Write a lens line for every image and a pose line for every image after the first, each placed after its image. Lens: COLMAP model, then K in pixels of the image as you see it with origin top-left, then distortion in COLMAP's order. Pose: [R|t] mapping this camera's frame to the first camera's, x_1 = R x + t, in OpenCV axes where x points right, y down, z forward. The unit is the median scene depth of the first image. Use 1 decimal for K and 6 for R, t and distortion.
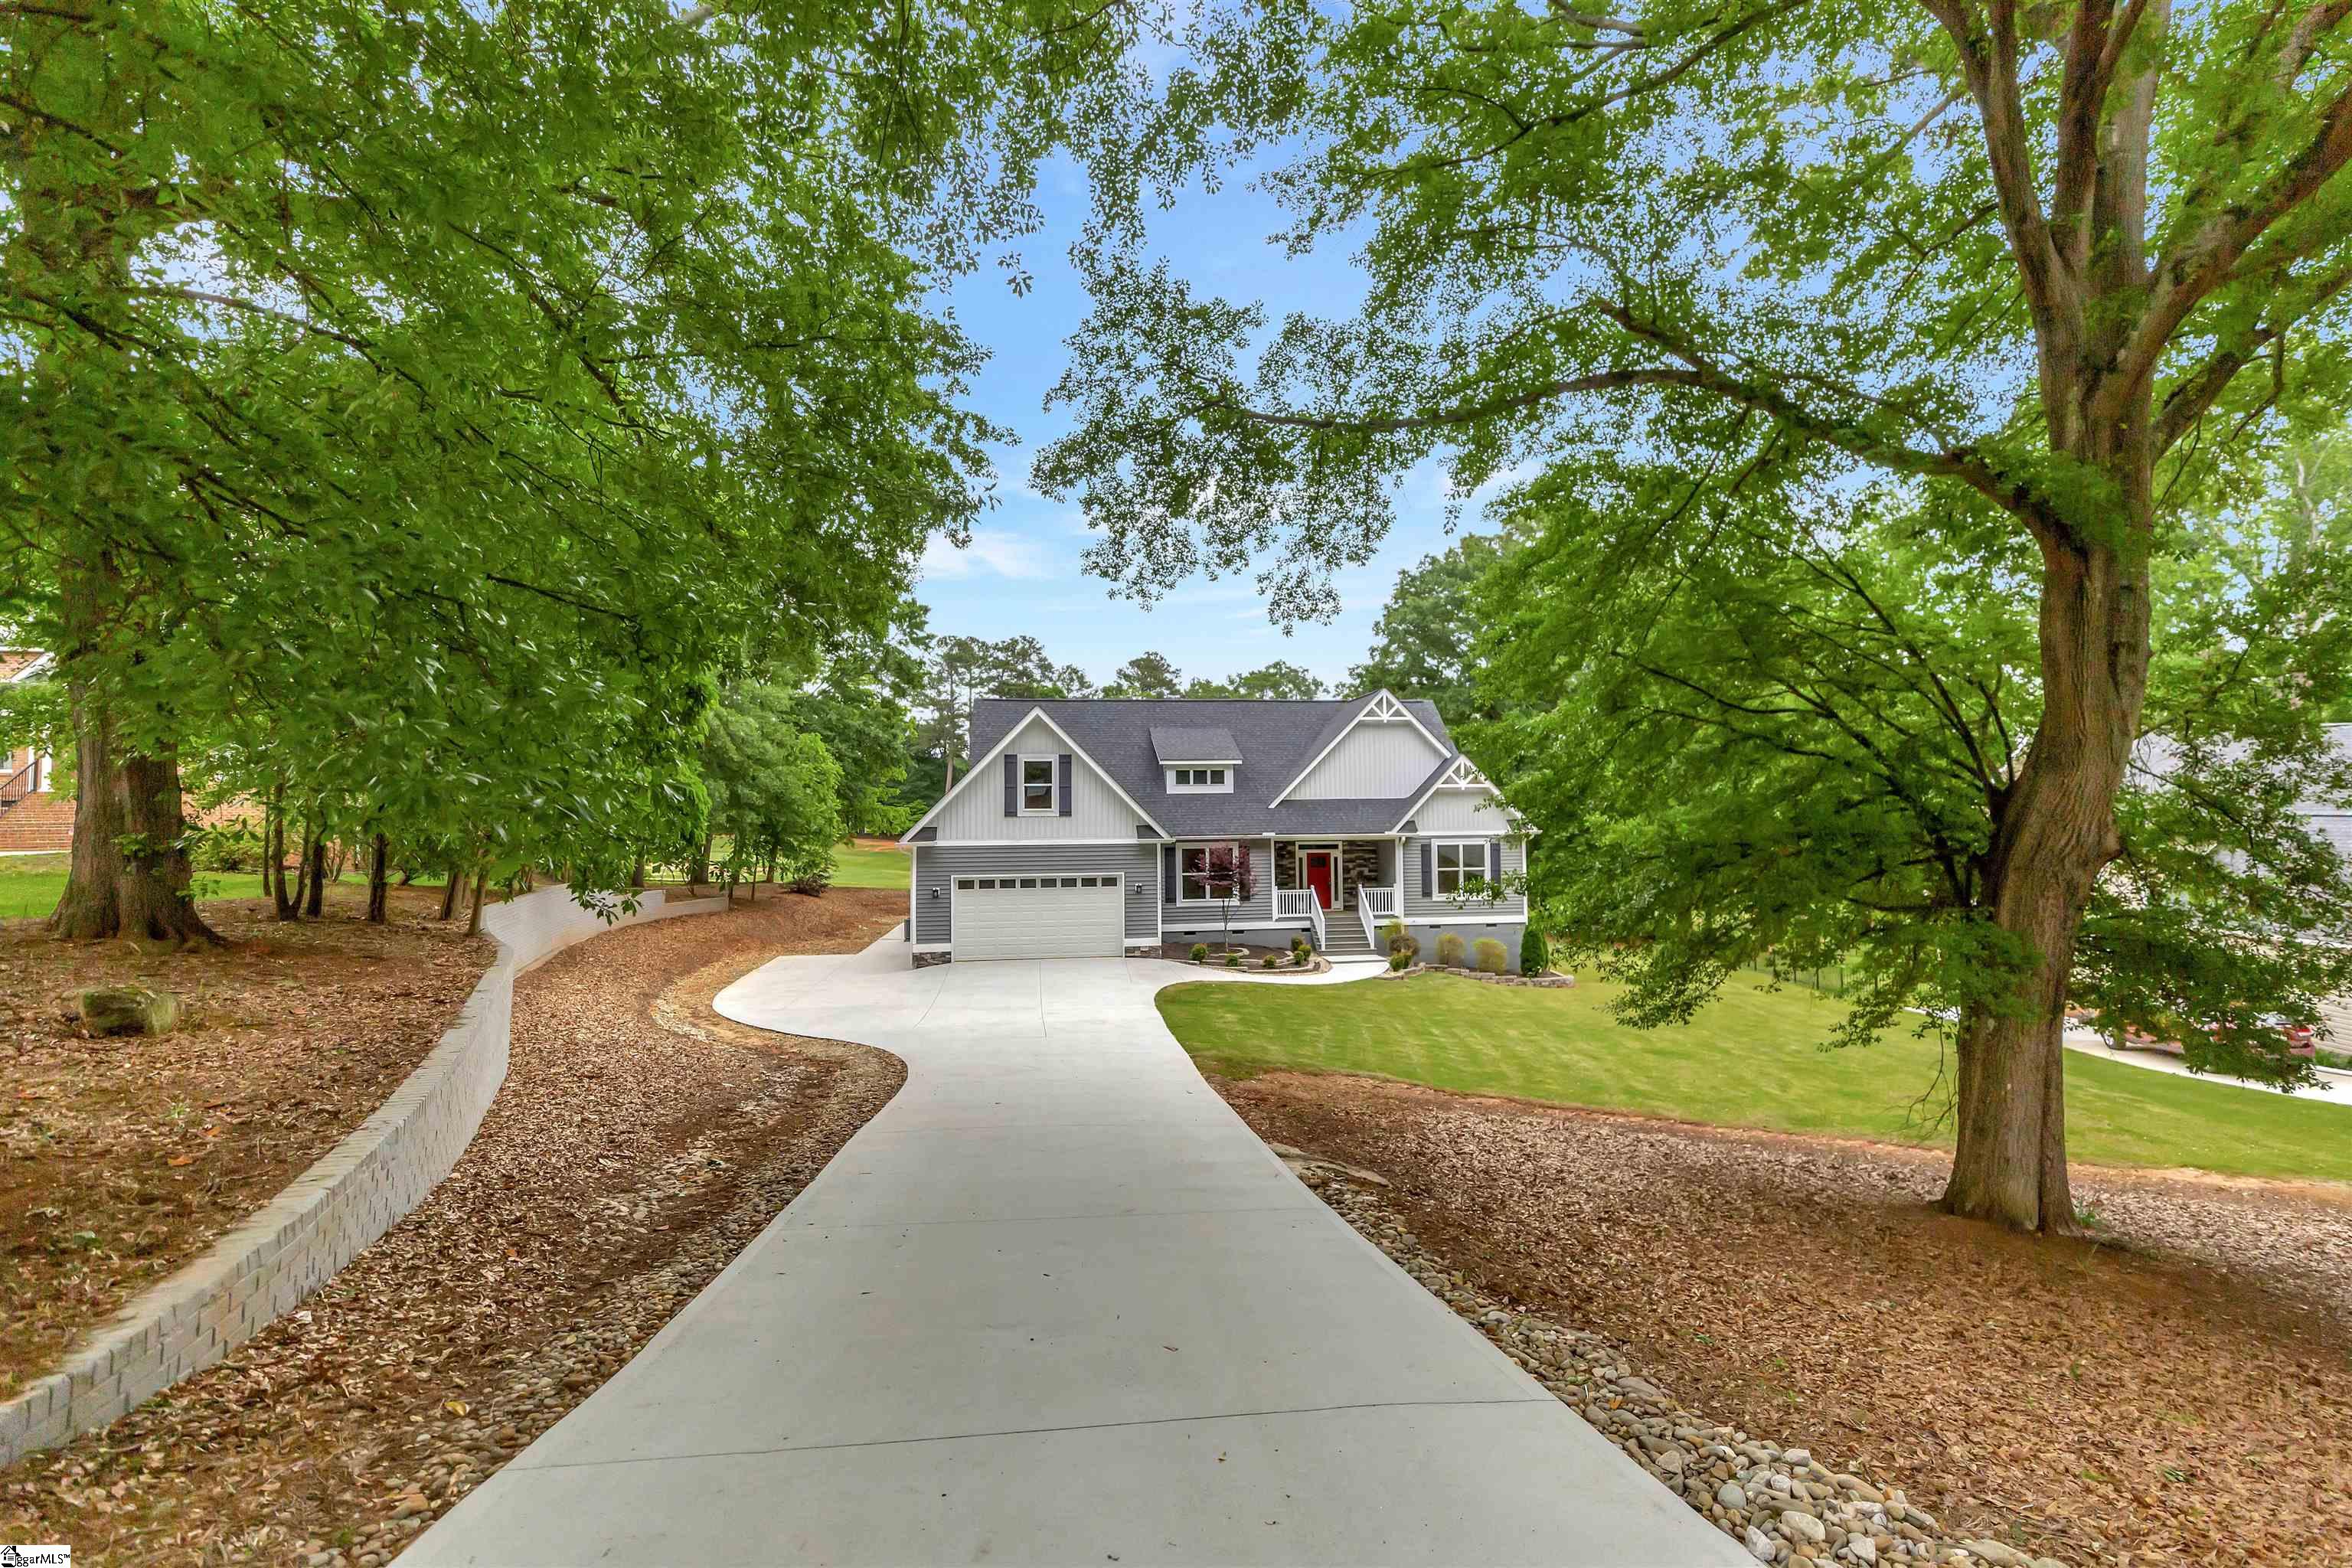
lens RADIAL K [[1096.9, 0, 1176.0], [0, 1096.9, 784.0], [0, 0, 1]] dist [0.000446, -0.000560]
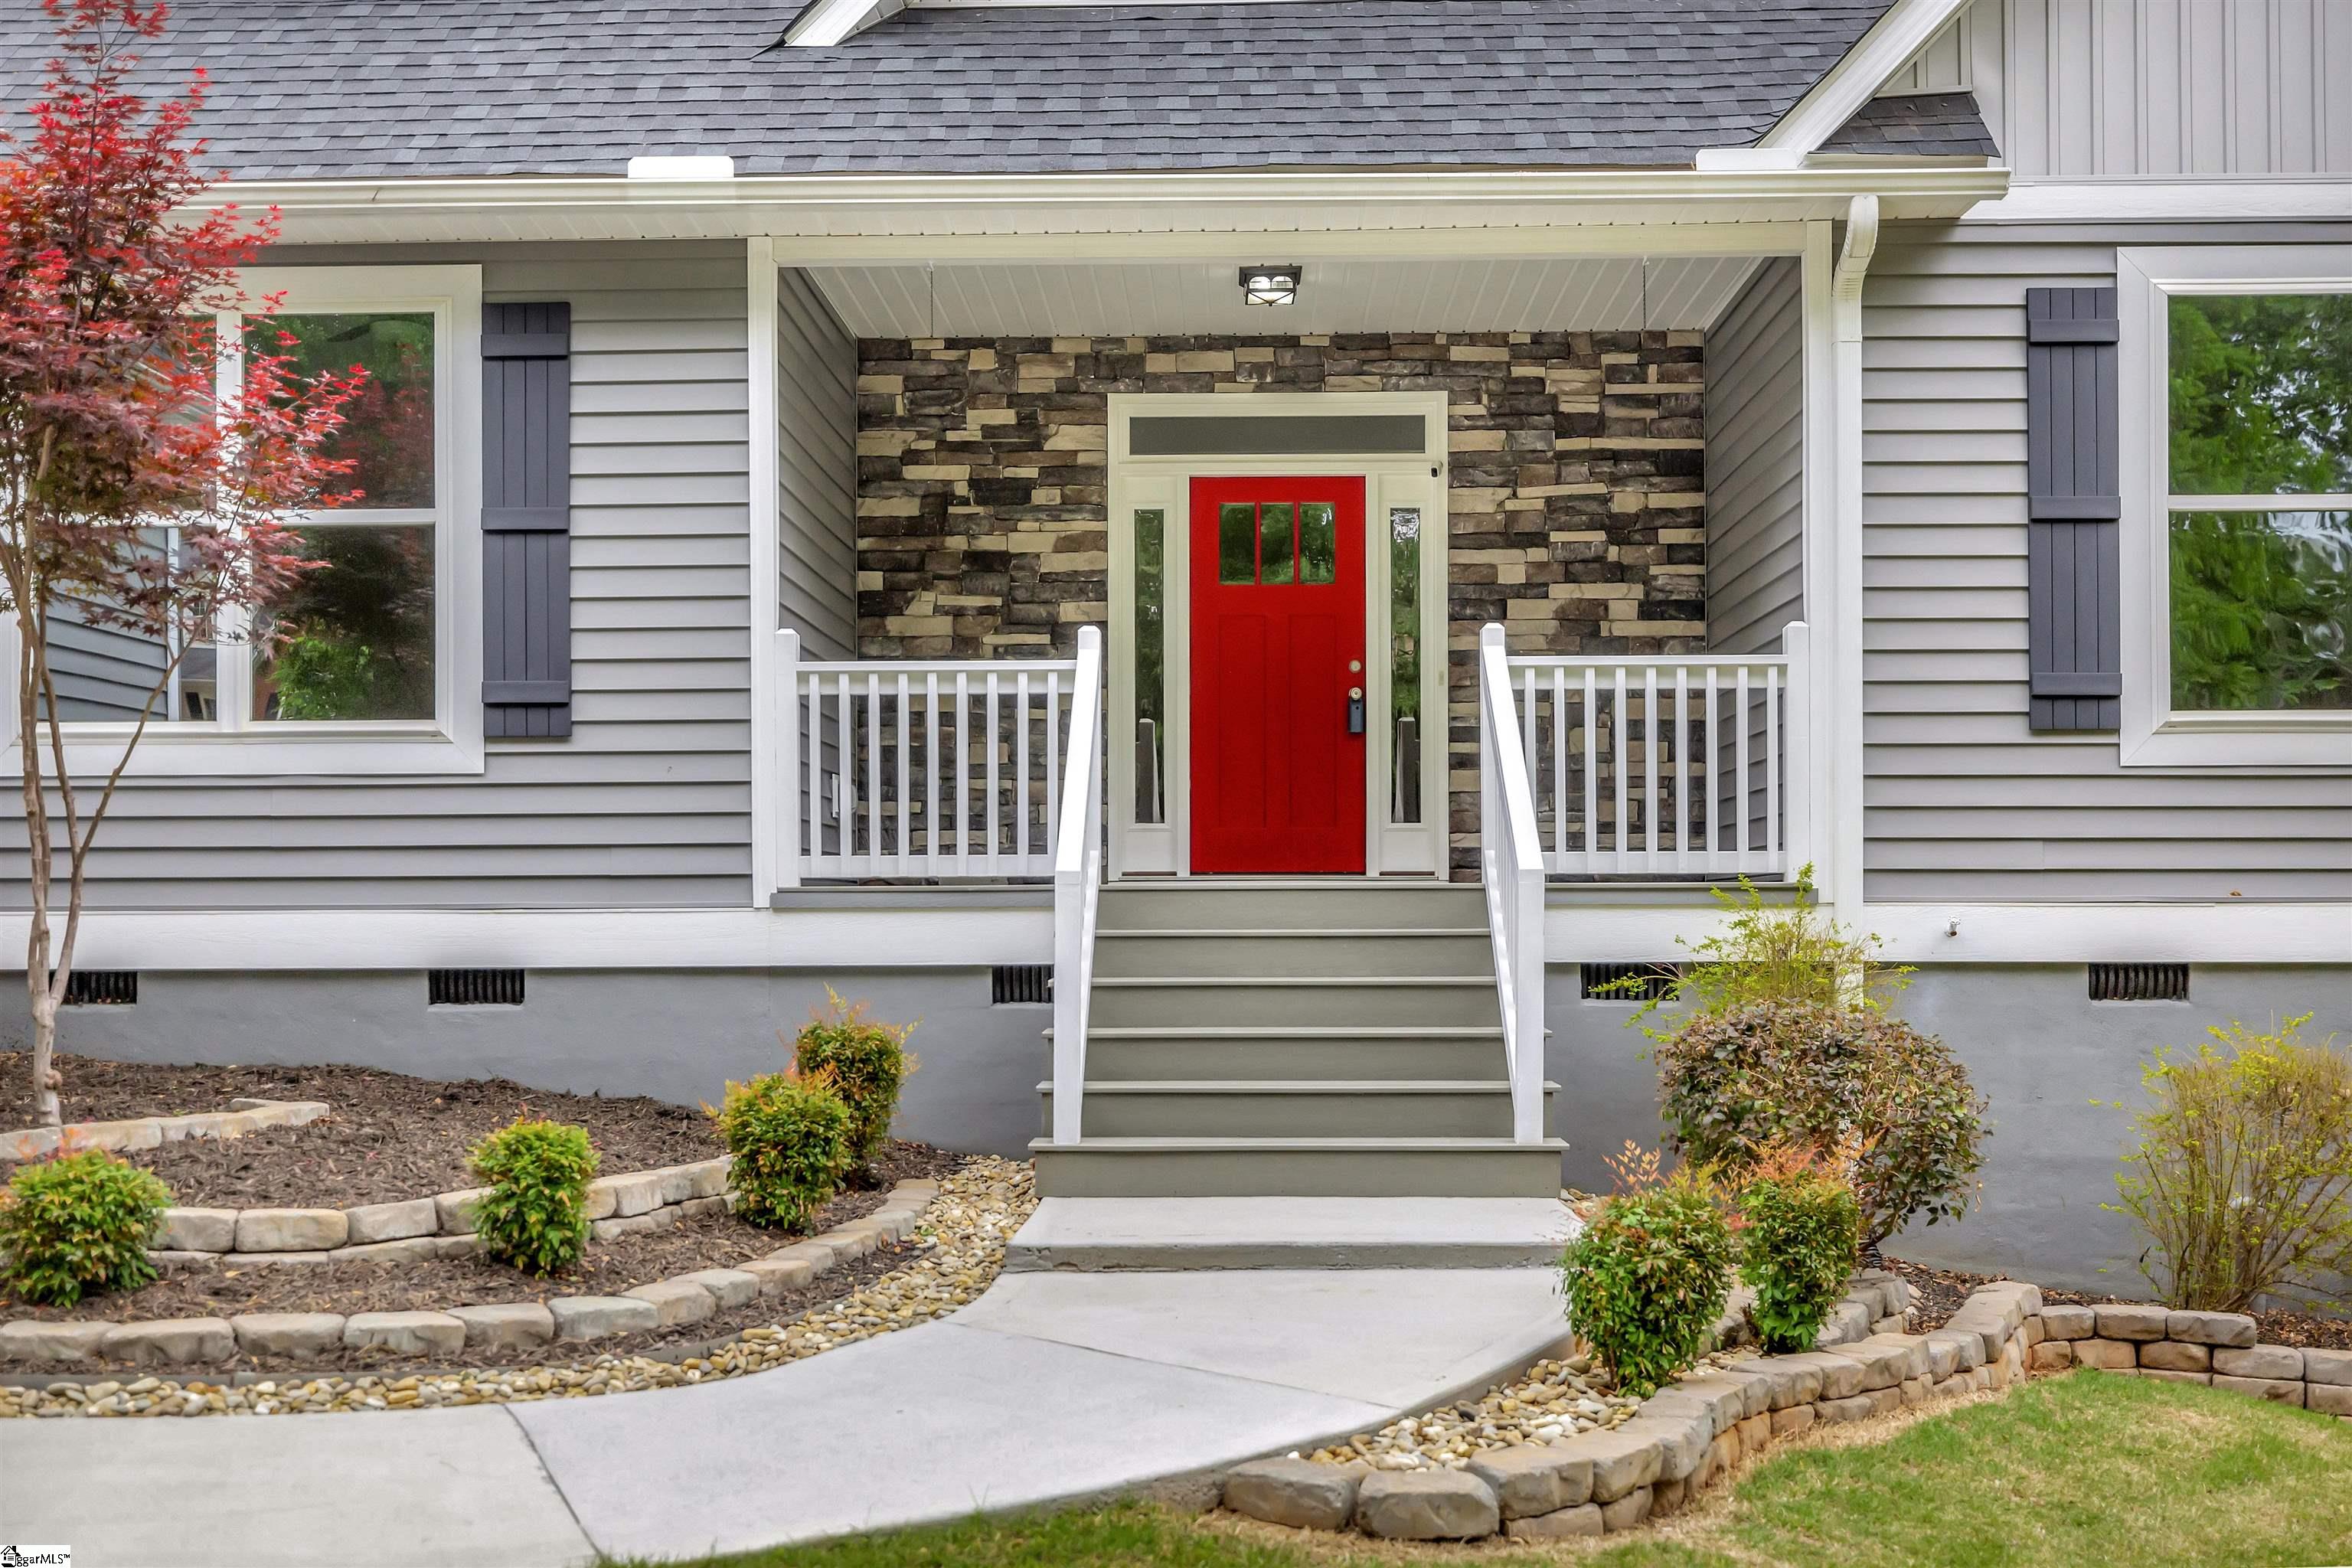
lens RADIAL K [[2364.3, 0, 1177.3], [0, 2364.3, 918.4], [0, 0, 1]] dist [0.001355, -0.002783]
pose [[0.987231, 0.008614, -0.159064, 0.176793], [-0.004352, 0.999623, 0.027121, 0.118206], [0.159237, -0.026083, 0.986896, 0.742293]]
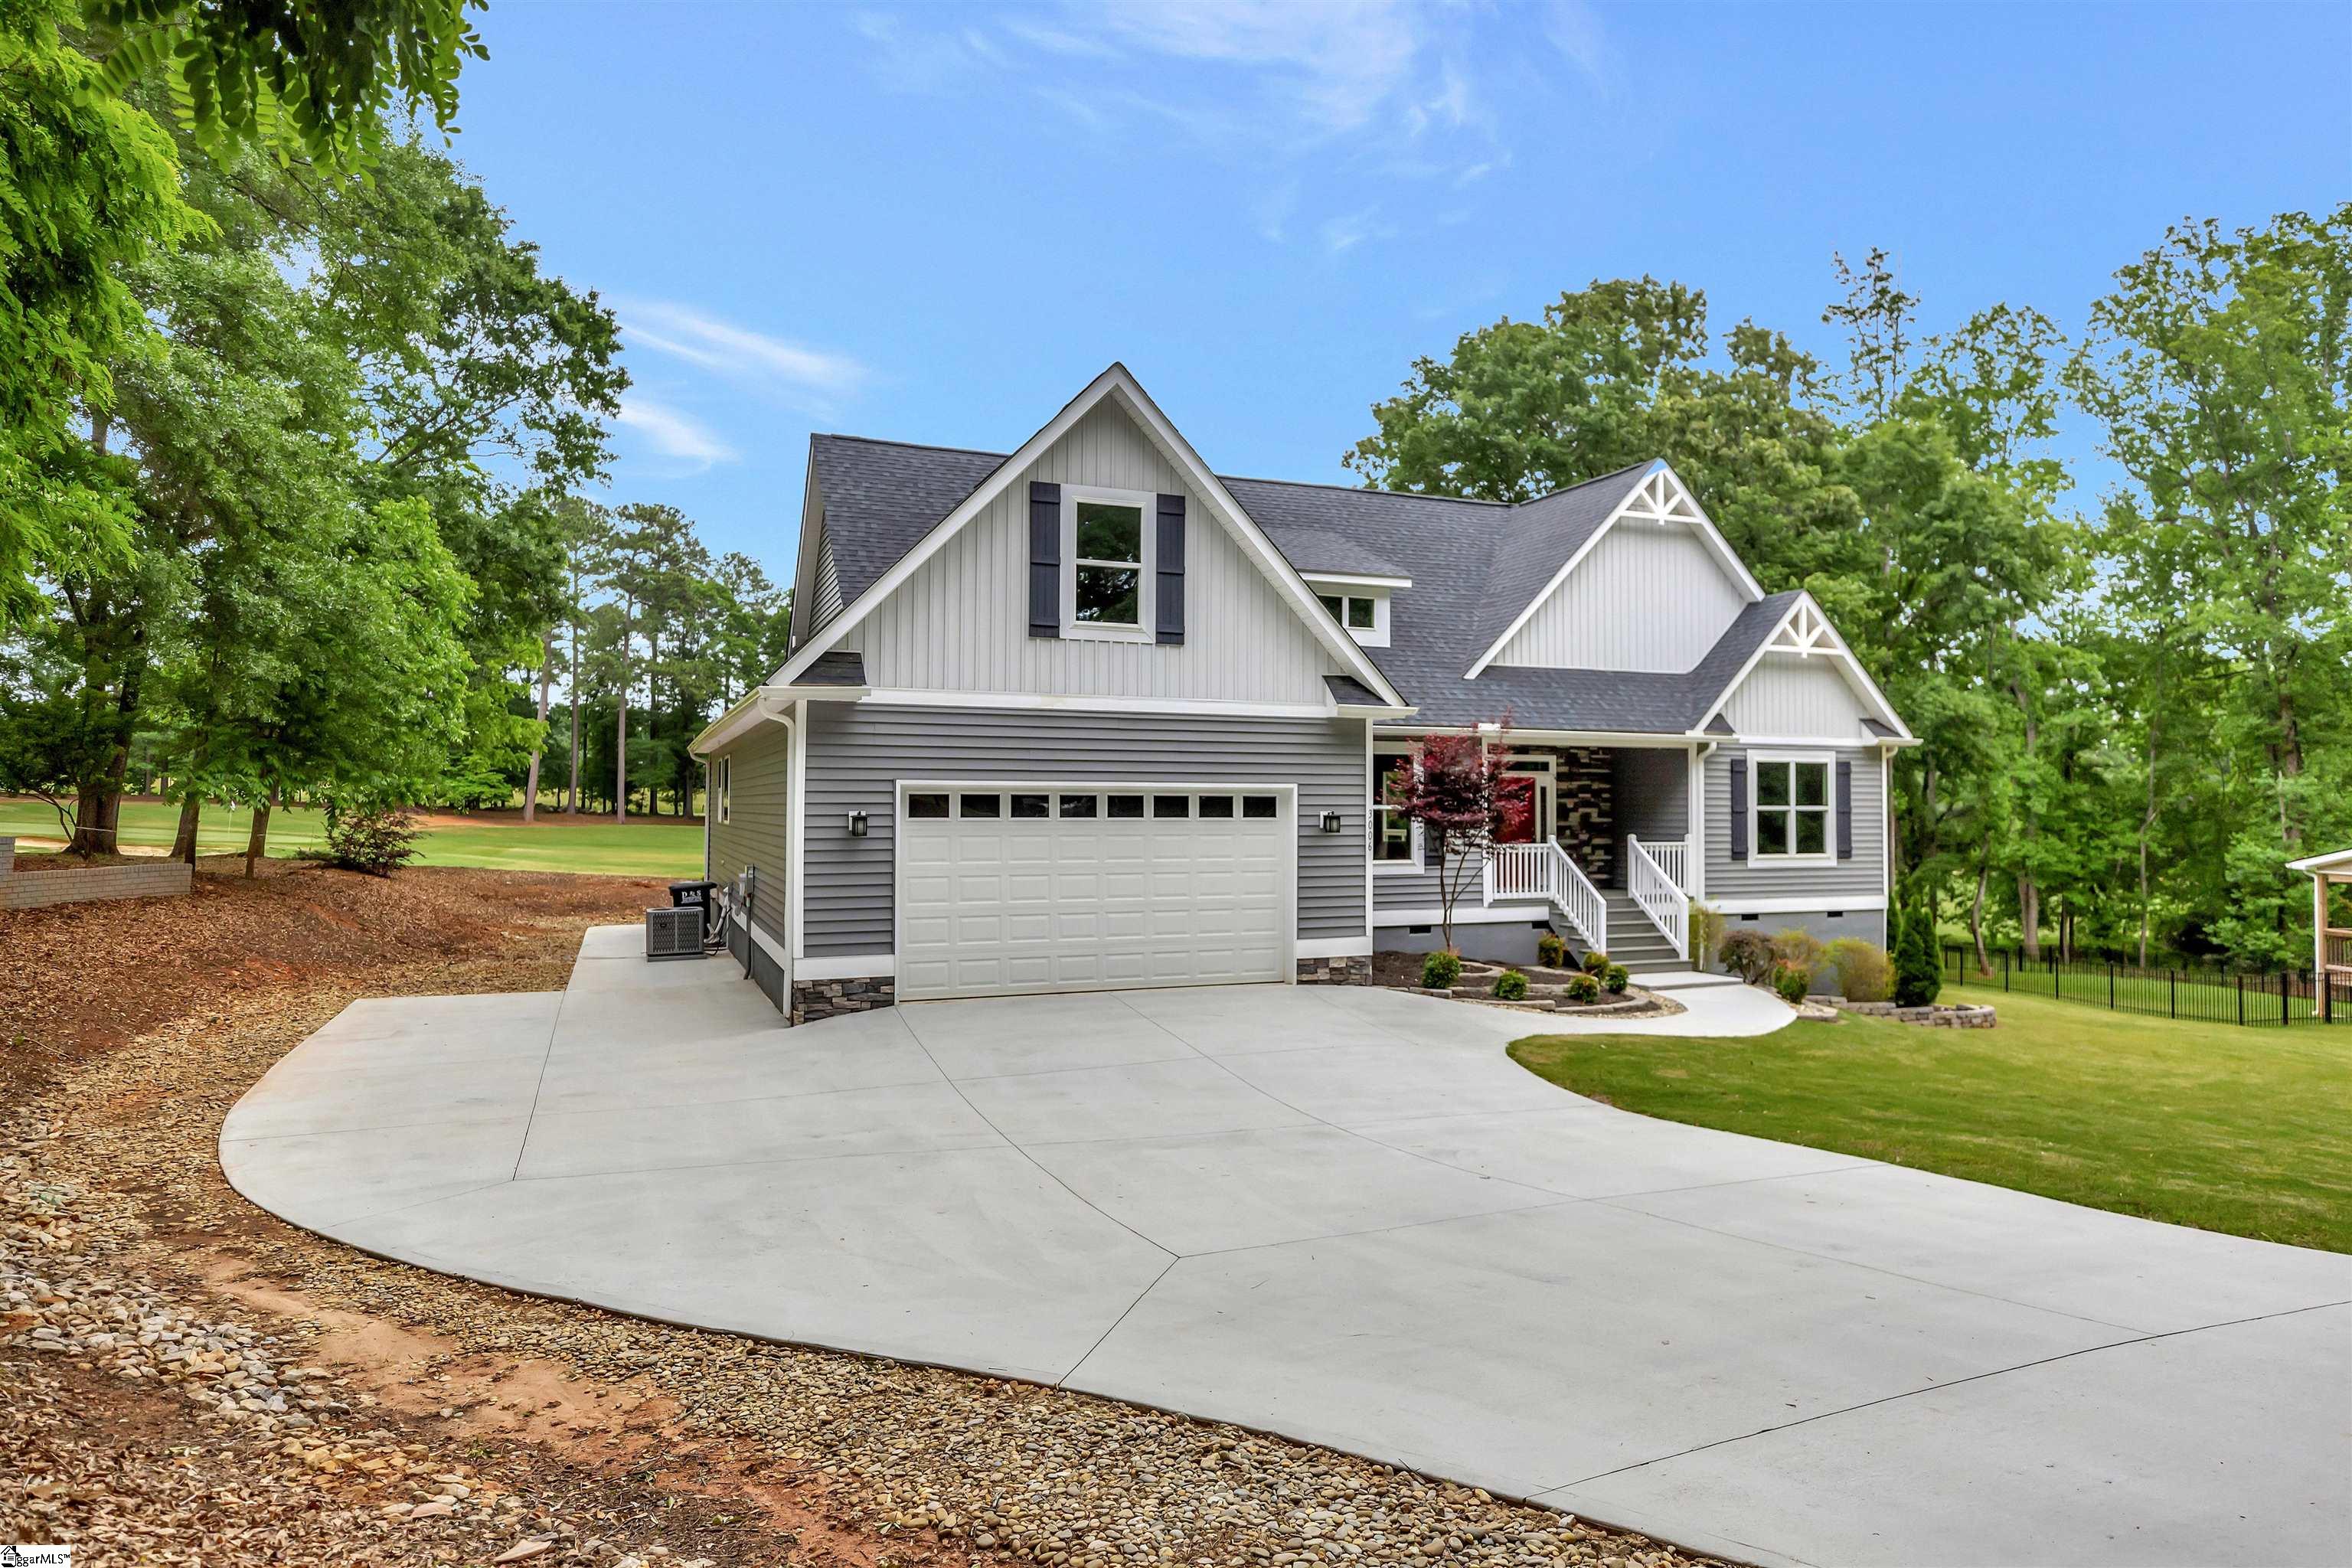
lens RADIAL K [[1421.0, 0, 1186.6], [0, 1421.0, 786.3], [0, 0, 1]] dist [0.003705, 0.002497]
pose [[0.966653, 0.017176, 0.255515, -0.201282], [-0.020291, 0.999748, 0.009561, 0.067572], [-0.255286, -0.014427, 0.966758, 0.421260]]
